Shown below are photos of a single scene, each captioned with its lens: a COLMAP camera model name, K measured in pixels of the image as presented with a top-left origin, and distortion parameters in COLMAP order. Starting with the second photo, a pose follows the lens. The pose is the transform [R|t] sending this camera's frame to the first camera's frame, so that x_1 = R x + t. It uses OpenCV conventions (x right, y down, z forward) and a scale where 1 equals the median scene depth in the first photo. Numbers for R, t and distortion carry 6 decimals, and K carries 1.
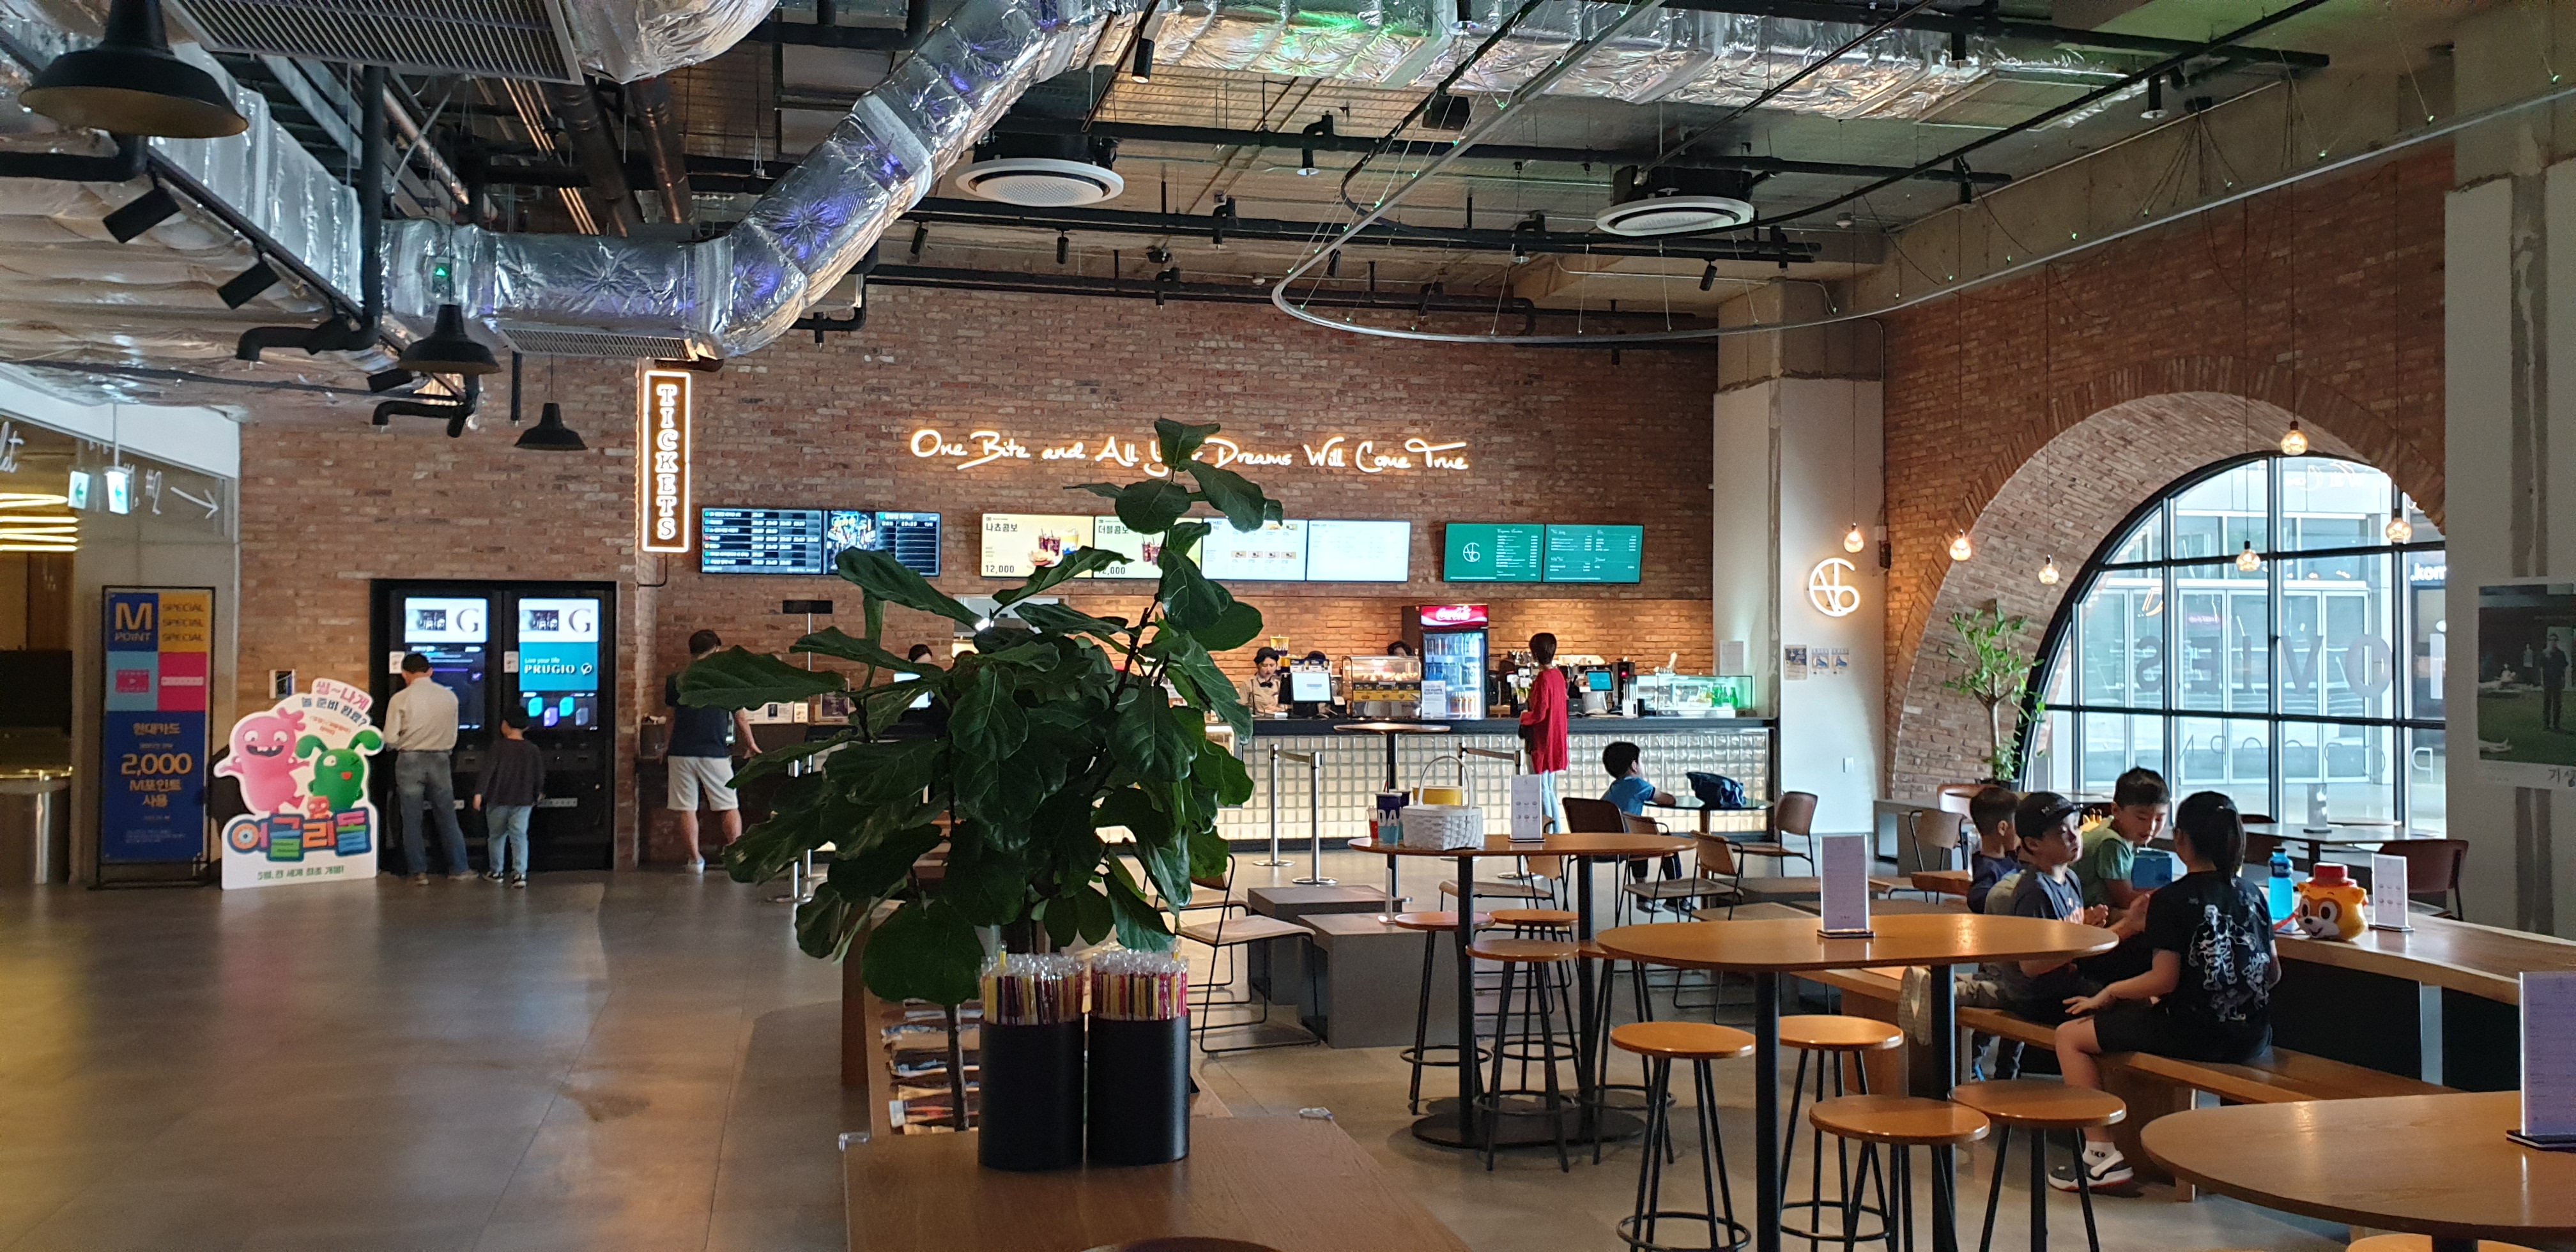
lens RADIAL K [[1979.1, 0, 1283.1], [0, 1979.1, 629.8], [0, 0, 1]] dist [0.005249, -0.012612]
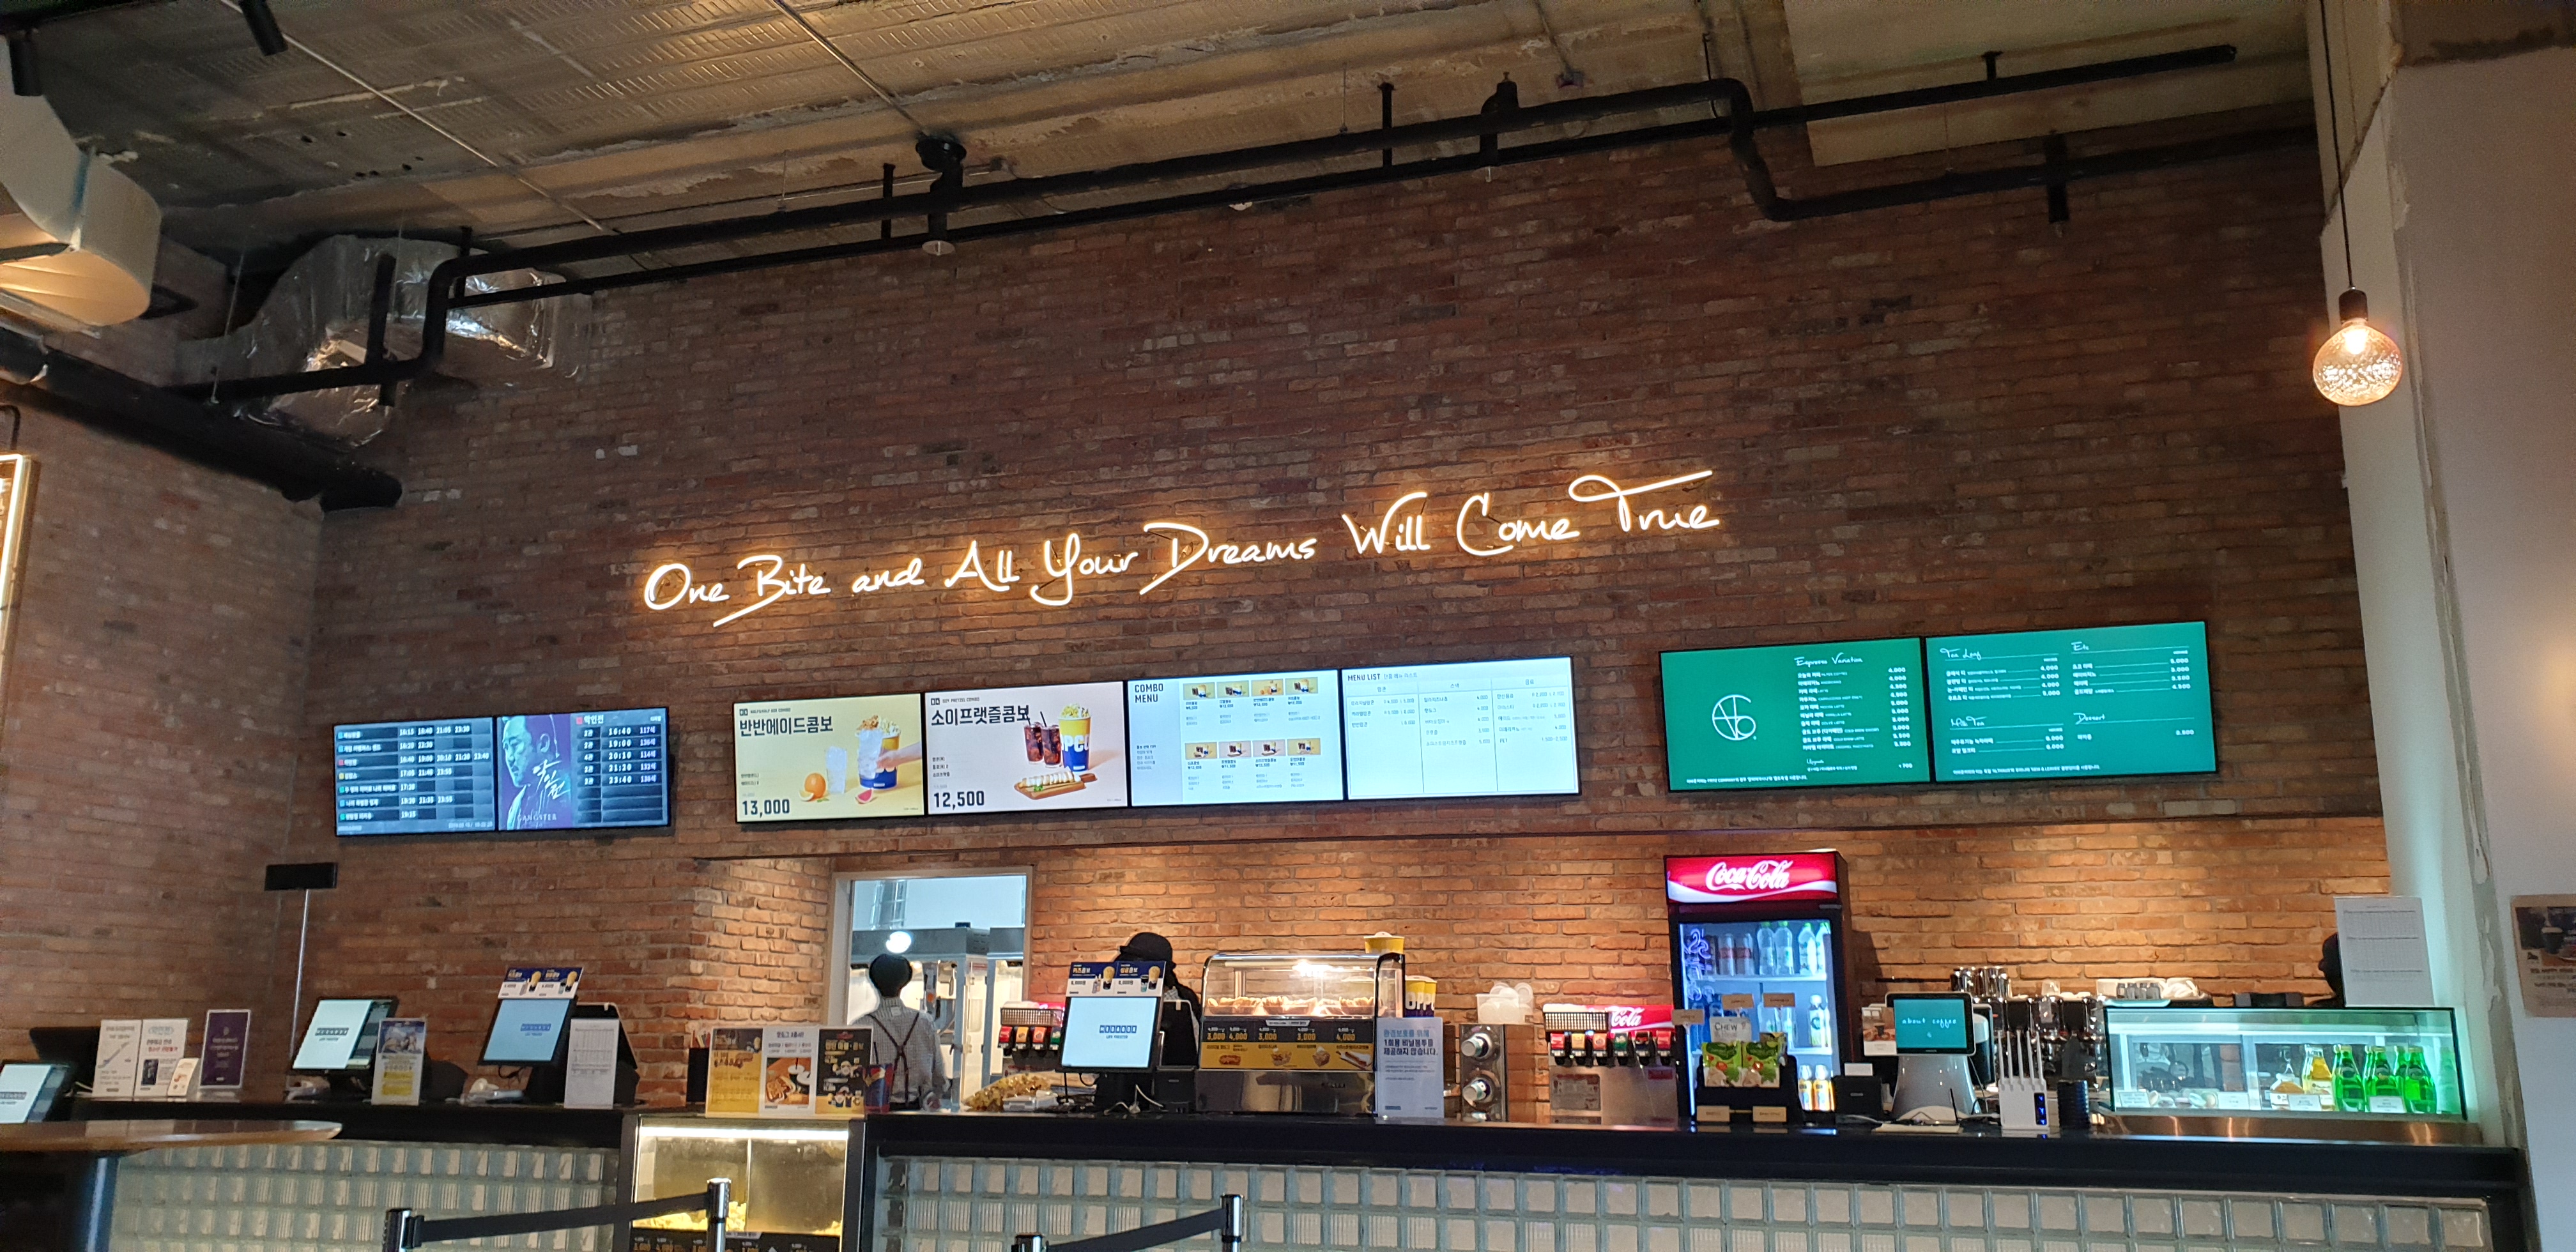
lens RADIAL K [[1979.1, 0, 1290.2], [0, 1979.1, 611.7], [0, 0, 1]] dist [0.005249, -0.012612]
pose [[0.841658, -0.113142, -0.528025, 0.246712], [0.000880, 0.978091, -0.208176, 0.026659], [0.540010, 0.174748, 0.823318, 0.616068]]
